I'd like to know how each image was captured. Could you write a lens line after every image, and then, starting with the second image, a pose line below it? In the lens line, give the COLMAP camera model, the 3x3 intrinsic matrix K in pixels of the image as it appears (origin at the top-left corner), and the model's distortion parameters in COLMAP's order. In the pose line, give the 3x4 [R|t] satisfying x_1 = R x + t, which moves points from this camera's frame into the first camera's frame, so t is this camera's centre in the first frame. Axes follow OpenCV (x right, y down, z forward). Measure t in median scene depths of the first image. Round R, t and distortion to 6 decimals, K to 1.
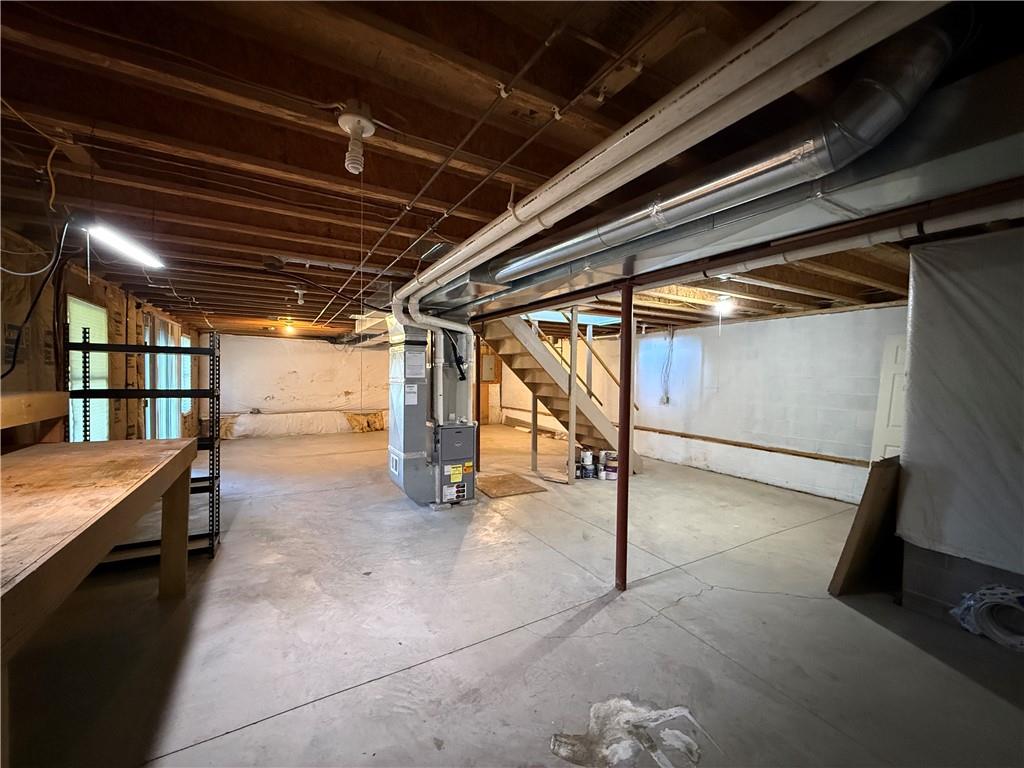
lens RADIAL K [[404.8, 0, 509.5], [0, 404.8, 386.3], [0, 0, 1]] dist [-0.002532, -0.000121]
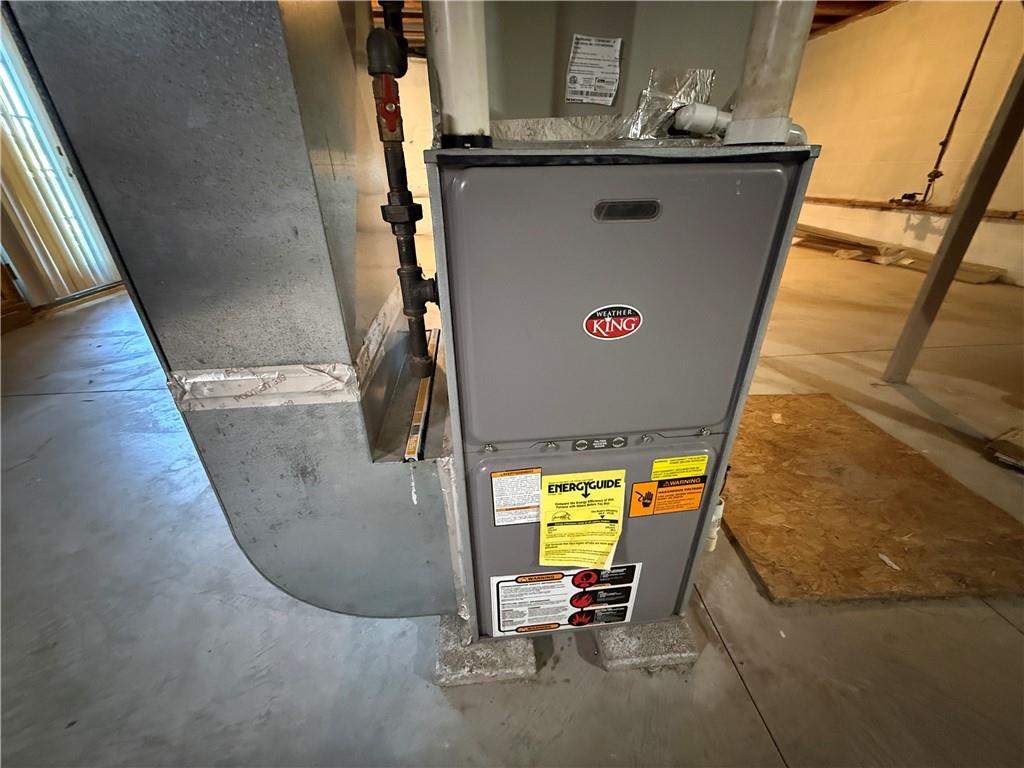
lens RADIAL K [[404.8, 0, 509.5], [0, 404.8, 386.3], [0, 0, 1]] dist [-0.002532, -0.000121]
pose [[0.910711, 0.172517, -0.375292, -0.109040], [0.011889, 0.897273, 0.441316, 0.109724], [0.412874, -0.406373, 0.815105, 0.897645]]
